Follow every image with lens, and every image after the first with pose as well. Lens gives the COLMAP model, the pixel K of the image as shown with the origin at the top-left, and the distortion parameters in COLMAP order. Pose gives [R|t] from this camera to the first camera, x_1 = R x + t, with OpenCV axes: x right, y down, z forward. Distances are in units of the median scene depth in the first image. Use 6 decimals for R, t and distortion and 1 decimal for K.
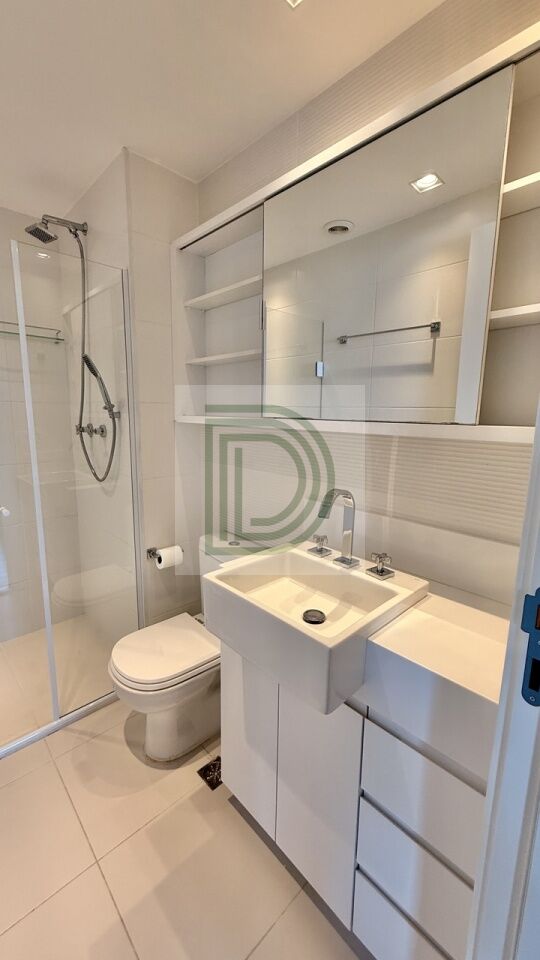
lens RADIAL K [[386.1, 0, 276.0], [0, 386.1, 476.1], [0, 0, 1]] dist [0.001204, -0.000590]
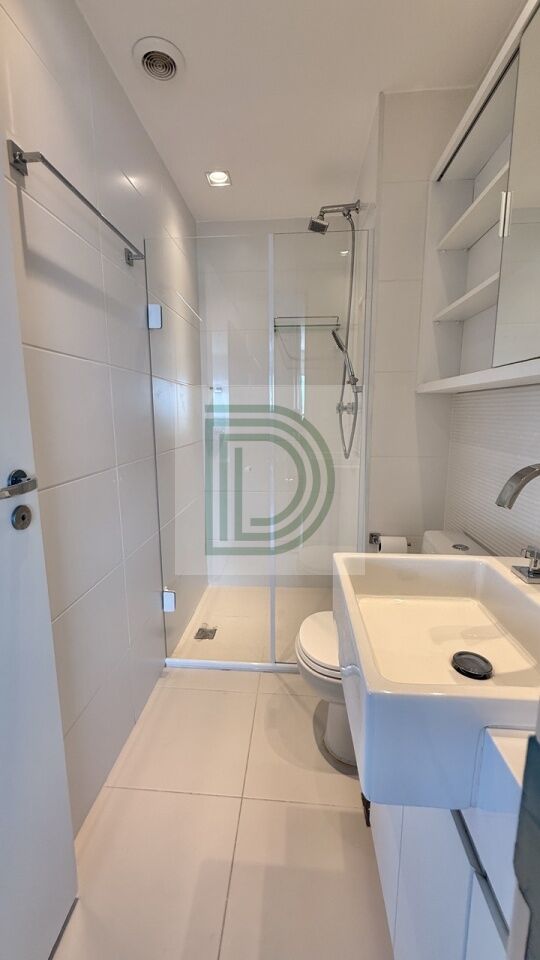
lens RADIAL K [[386.1, 0, 268.4], [0, 386.1, 478.4], [0, 0, 1]] dist [0.001204, -0.000590]
pose [[0.660424, 0.107747, -0.743122, 0.192451], [-0.110234, 0.992841, 0.045989, 0.046562], [0.742757, 0.051545, 0.667574, 0.205805]]
